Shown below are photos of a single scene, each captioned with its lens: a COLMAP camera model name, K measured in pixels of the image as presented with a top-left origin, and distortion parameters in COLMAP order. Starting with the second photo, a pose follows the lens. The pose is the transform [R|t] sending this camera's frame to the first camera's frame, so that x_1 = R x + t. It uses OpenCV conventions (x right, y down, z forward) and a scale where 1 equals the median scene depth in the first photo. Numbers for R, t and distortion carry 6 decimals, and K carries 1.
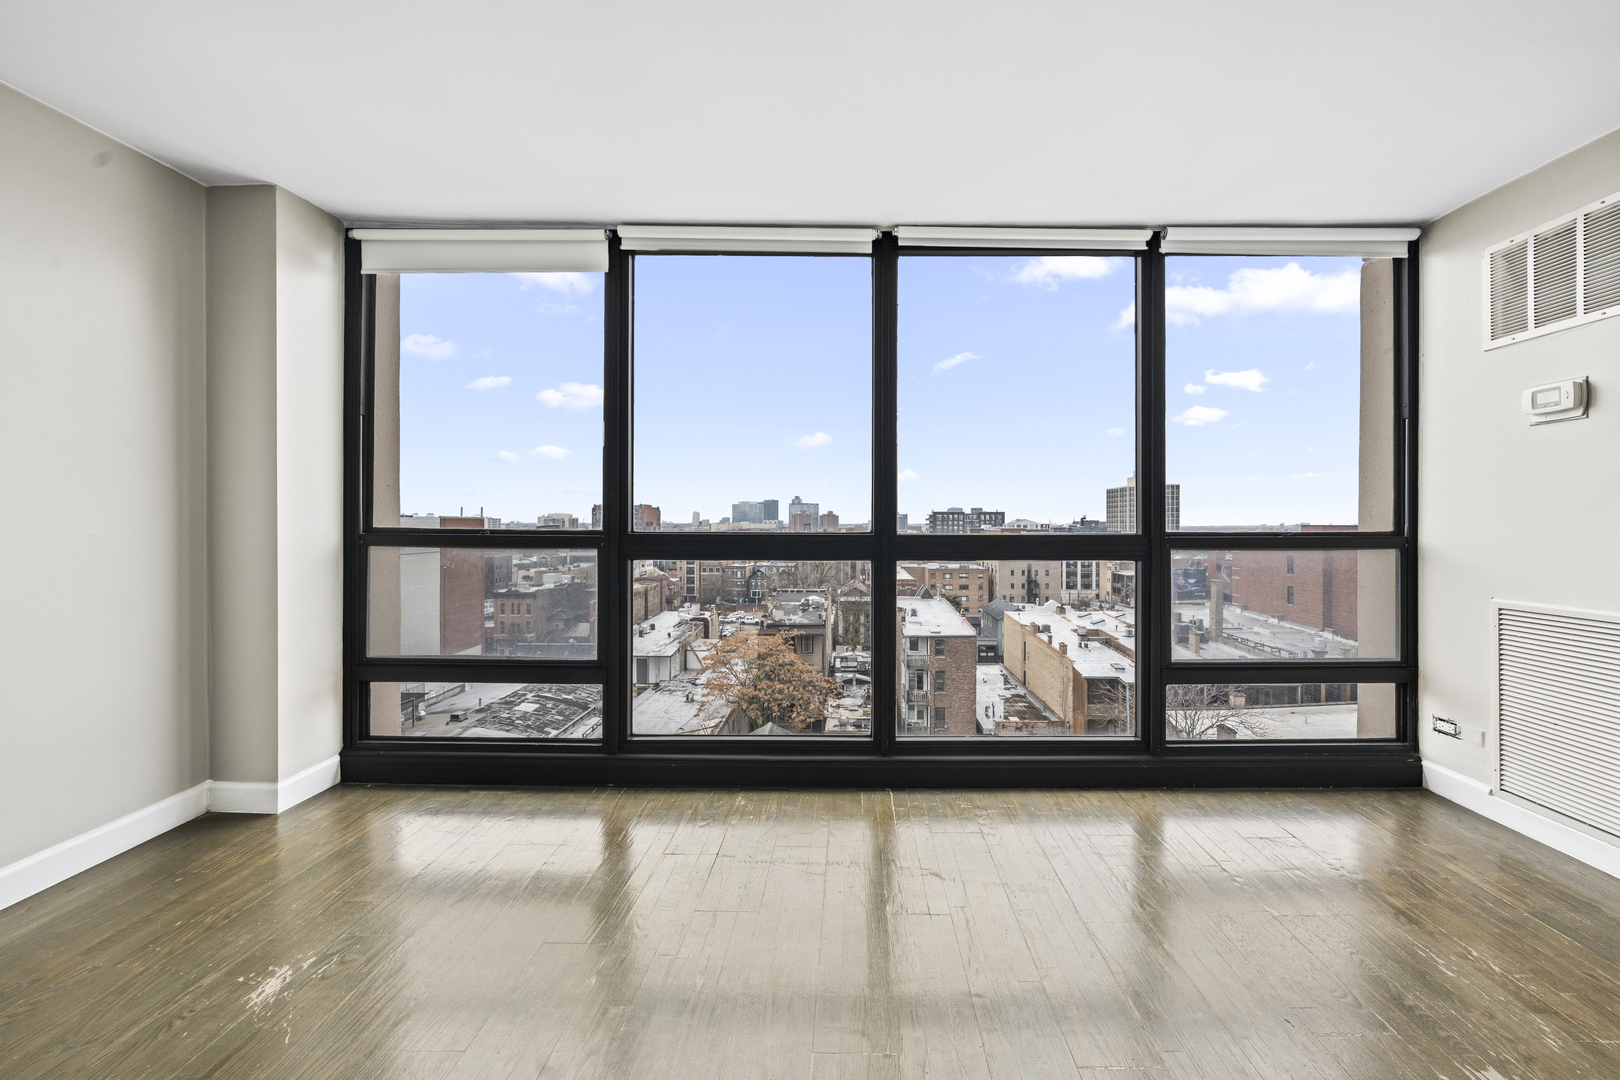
lens RADIAL K [[570.7, 0, 847.2], [0, 570.7, 518.6], [0, 0, 1]] dist [0.000131, -0.000560]
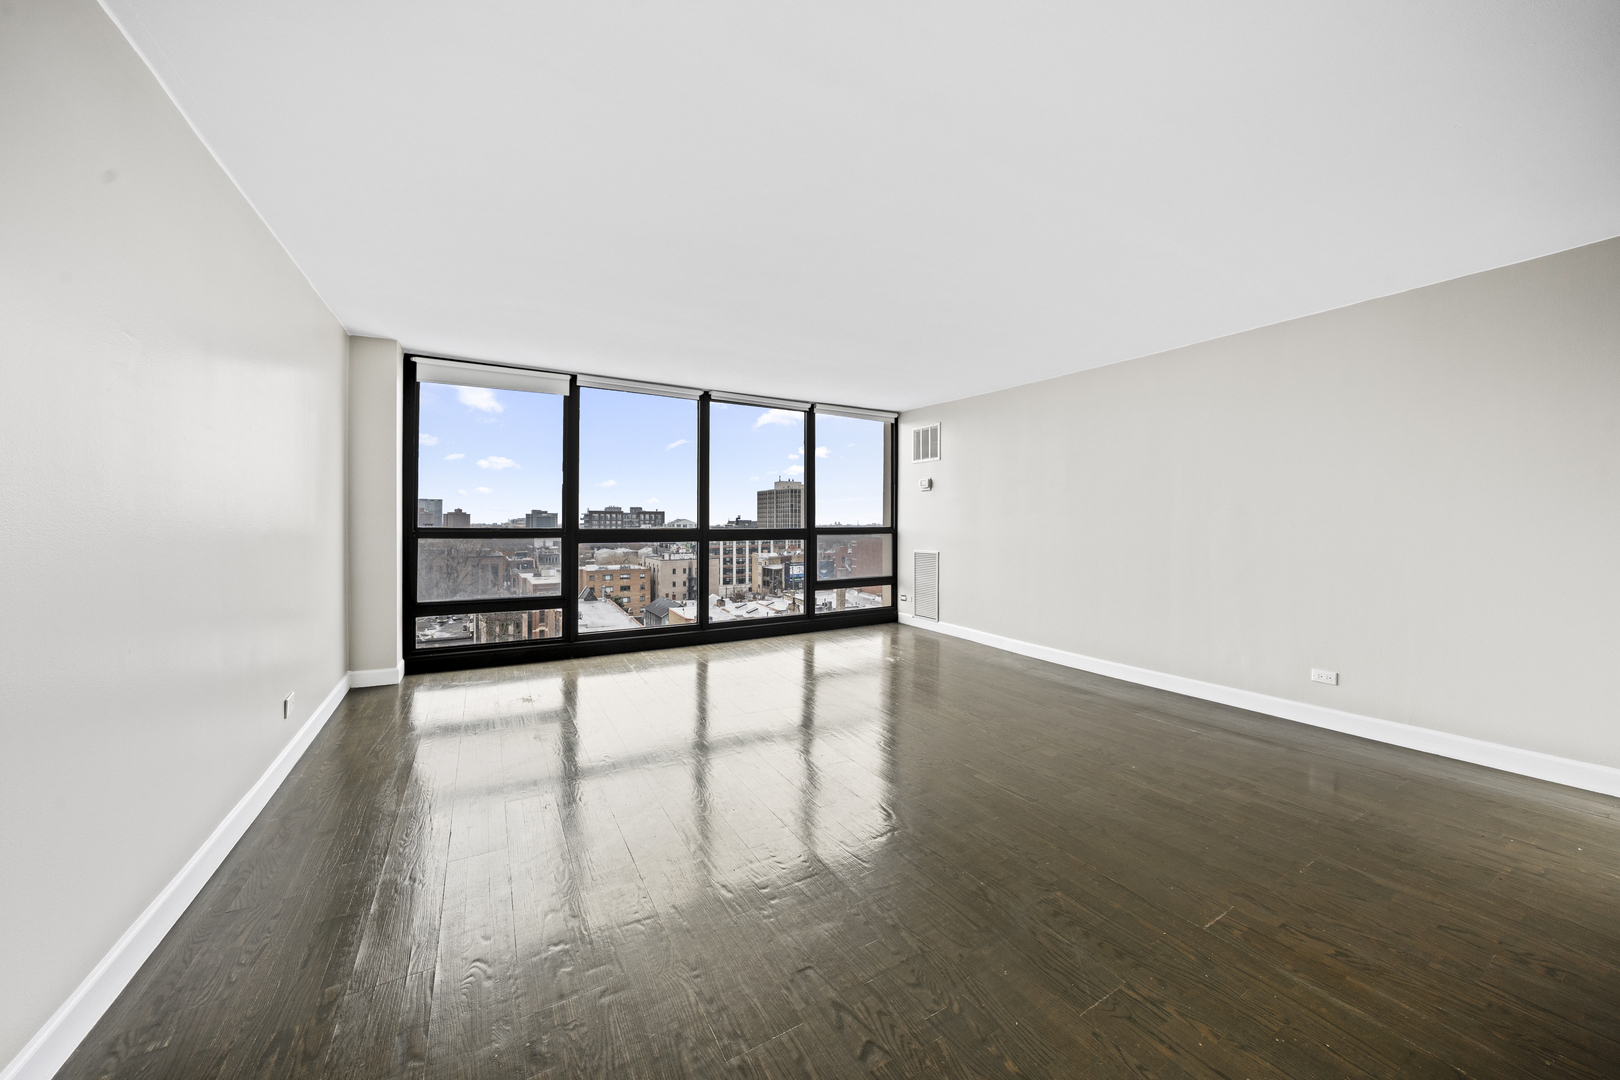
lens RADIAL K [[570.7, 0, 812.0], [0, 570.7, 527.2], [0, 0, 1]] dist [0.000131, -0.000560]
pose [[0.866946, -0.004958, 0.498378, -0.661288], [-0.002837, 0.999885, 0.014882, -0.012739], [-0.498395, -0.014316, 0.866832, -1.091109]]
